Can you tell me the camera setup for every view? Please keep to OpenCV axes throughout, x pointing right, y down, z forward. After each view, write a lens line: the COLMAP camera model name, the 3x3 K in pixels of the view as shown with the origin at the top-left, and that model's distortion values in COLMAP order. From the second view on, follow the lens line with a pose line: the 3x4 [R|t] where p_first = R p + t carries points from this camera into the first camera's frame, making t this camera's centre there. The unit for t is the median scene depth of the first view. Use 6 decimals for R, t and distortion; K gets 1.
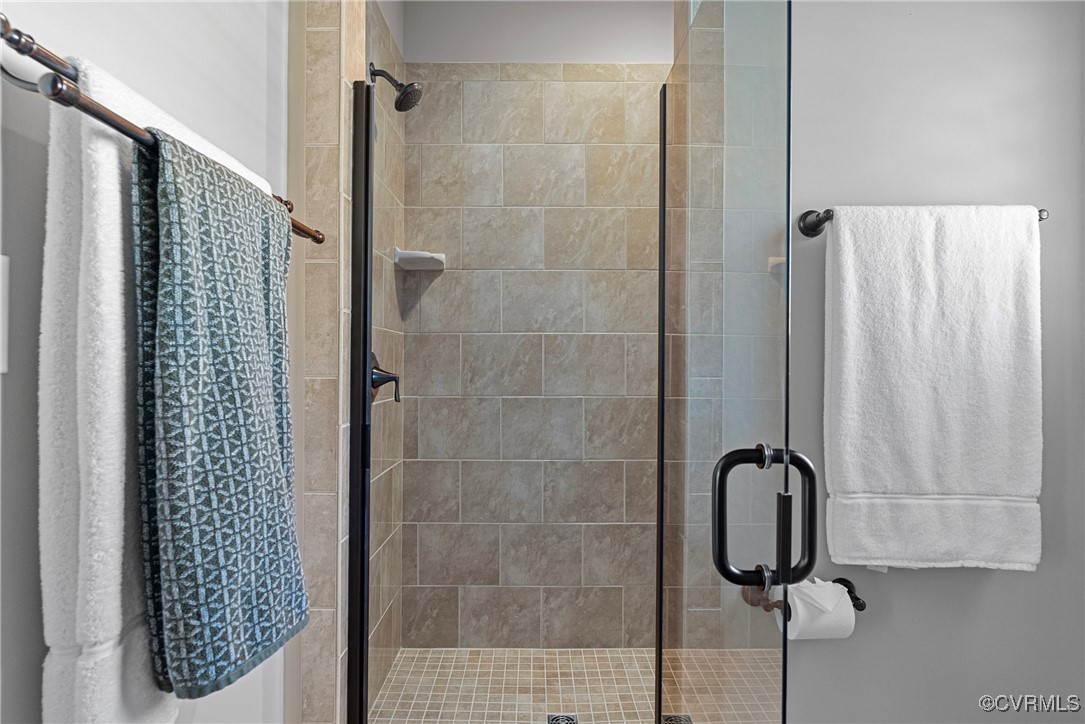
lens RADIAL K [[598.0, 0, 540.7], [0, 598.0, 363.6], [0, 0, 1]] dist [-0.000900, -0.000080]
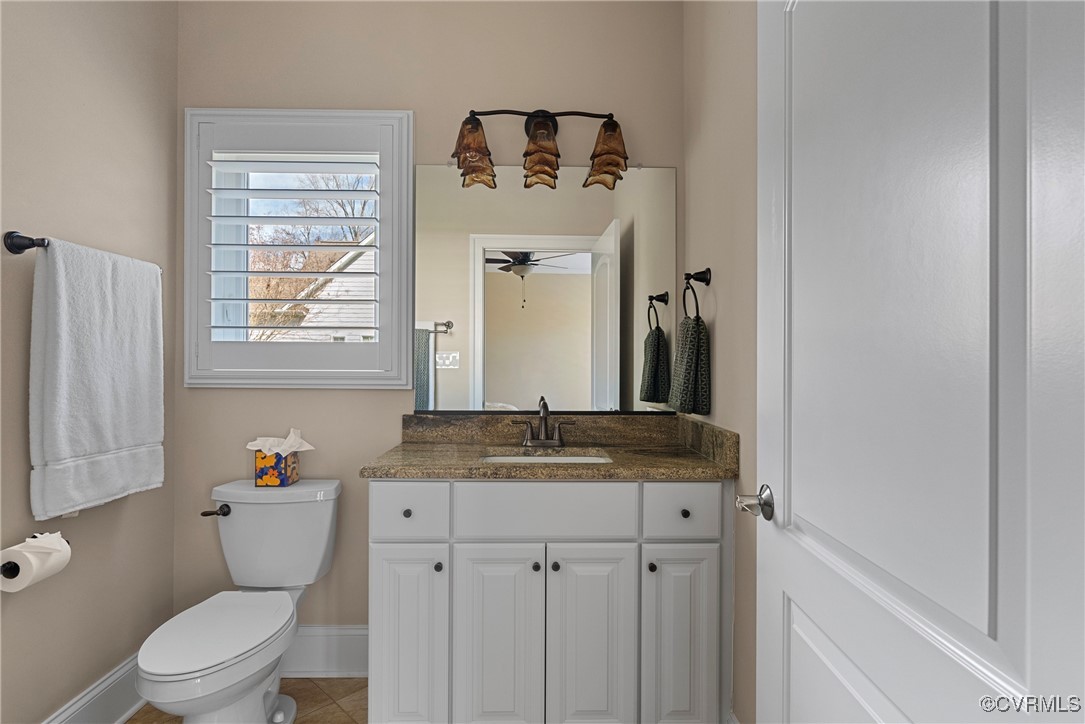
lens RADIAL K [[560.6, 0, 542.9], [0, 560.6, 362.8], [0, 0, 1]] dist [-0.003470, 0.000017]
pose [[-0.009488, 0.000400, 0.999955, -0.721485], [-0.006710, 0.999977, -0.000463, -0.002791], [-0.999932, -0.006714, -0.009485, -0.040792]]
